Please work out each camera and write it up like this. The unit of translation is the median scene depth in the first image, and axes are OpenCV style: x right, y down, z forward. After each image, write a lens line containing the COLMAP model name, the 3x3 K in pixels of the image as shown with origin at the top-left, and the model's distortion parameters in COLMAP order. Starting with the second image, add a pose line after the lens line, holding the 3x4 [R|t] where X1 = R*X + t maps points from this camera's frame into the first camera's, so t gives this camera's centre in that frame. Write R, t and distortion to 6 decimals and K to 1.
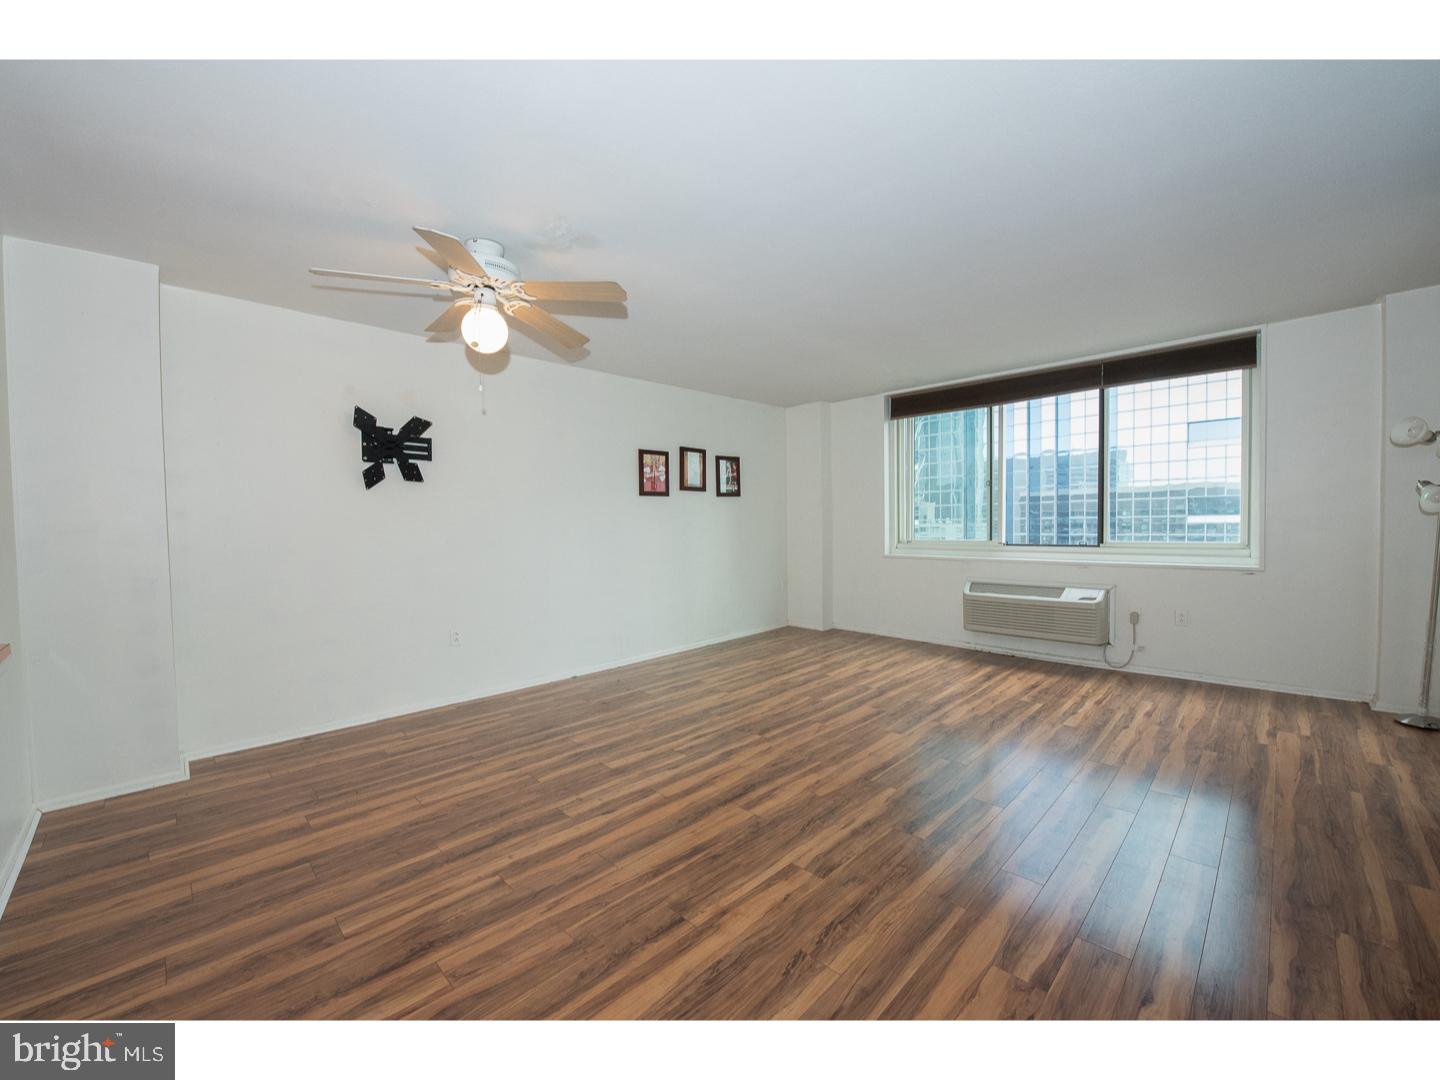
lens RADIAL K [[569.9, 0, 720.5], [0, 569.9, 543.5], [0, 0, 1]] dist [-0.017540, -0.002059]
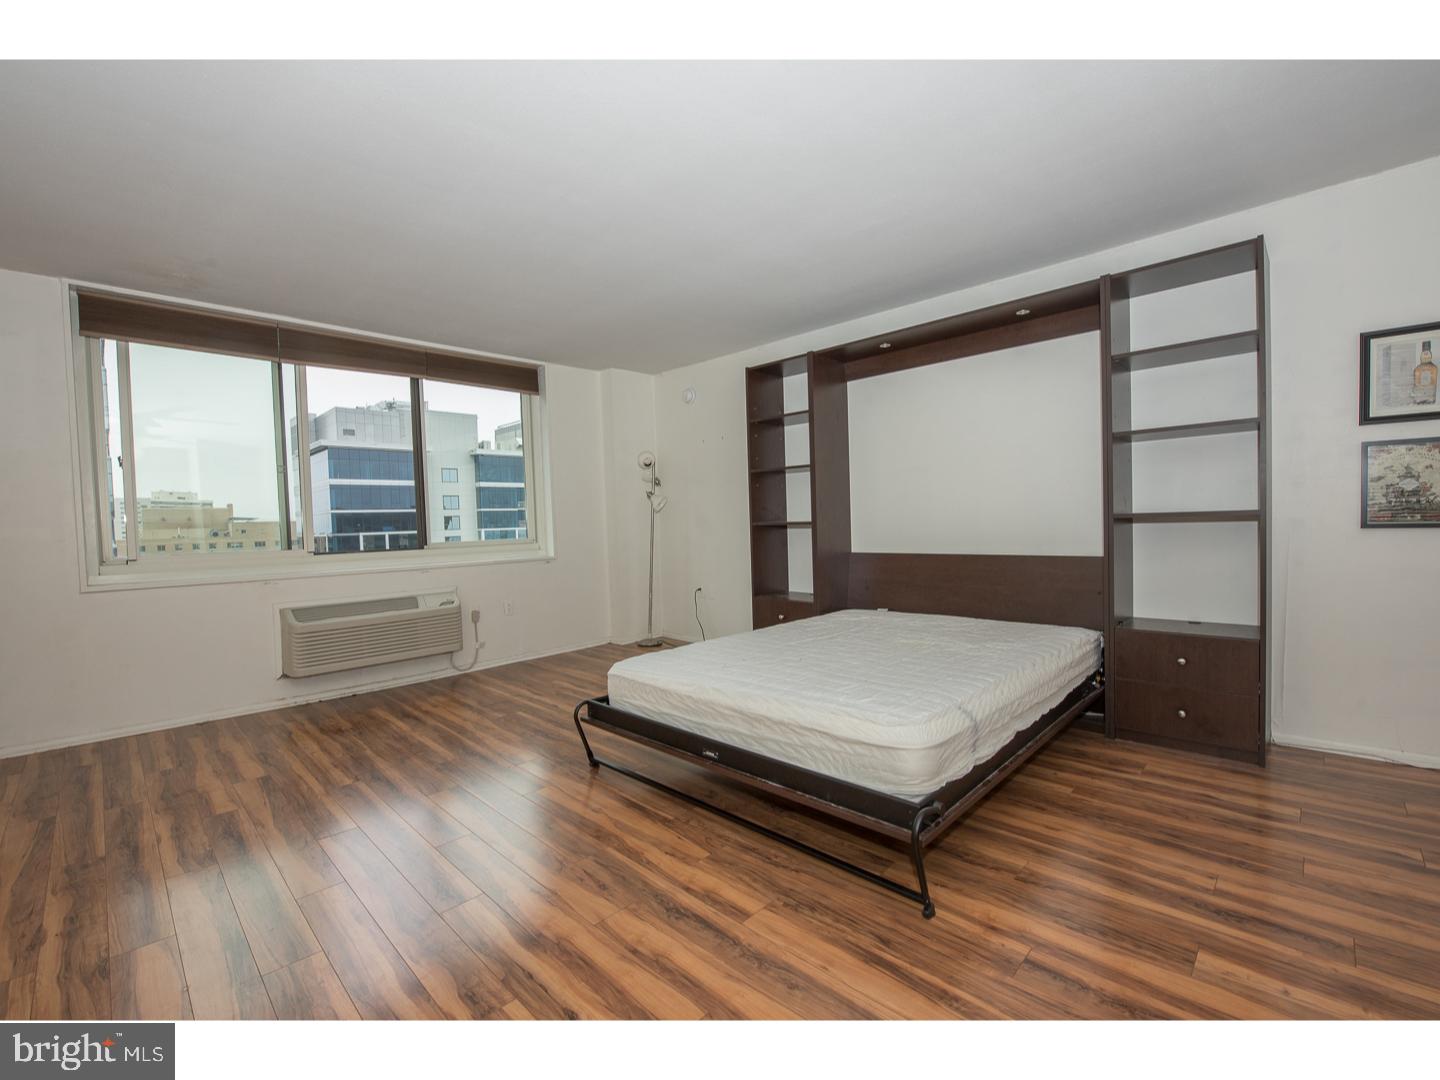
lens RADIAL K [[619.7, 0, 719.8], [0, 619.7, 542.2], [0, 0, 1]] dist [-0.016360, -0.000485]
pose [[-0.006780, -0.018272, 0.999810, -0.532921], [0.069336, 0.997418, 0.018699, 0.013864], [-0.997570, 0.069450, -0.005496, 0.806157]]
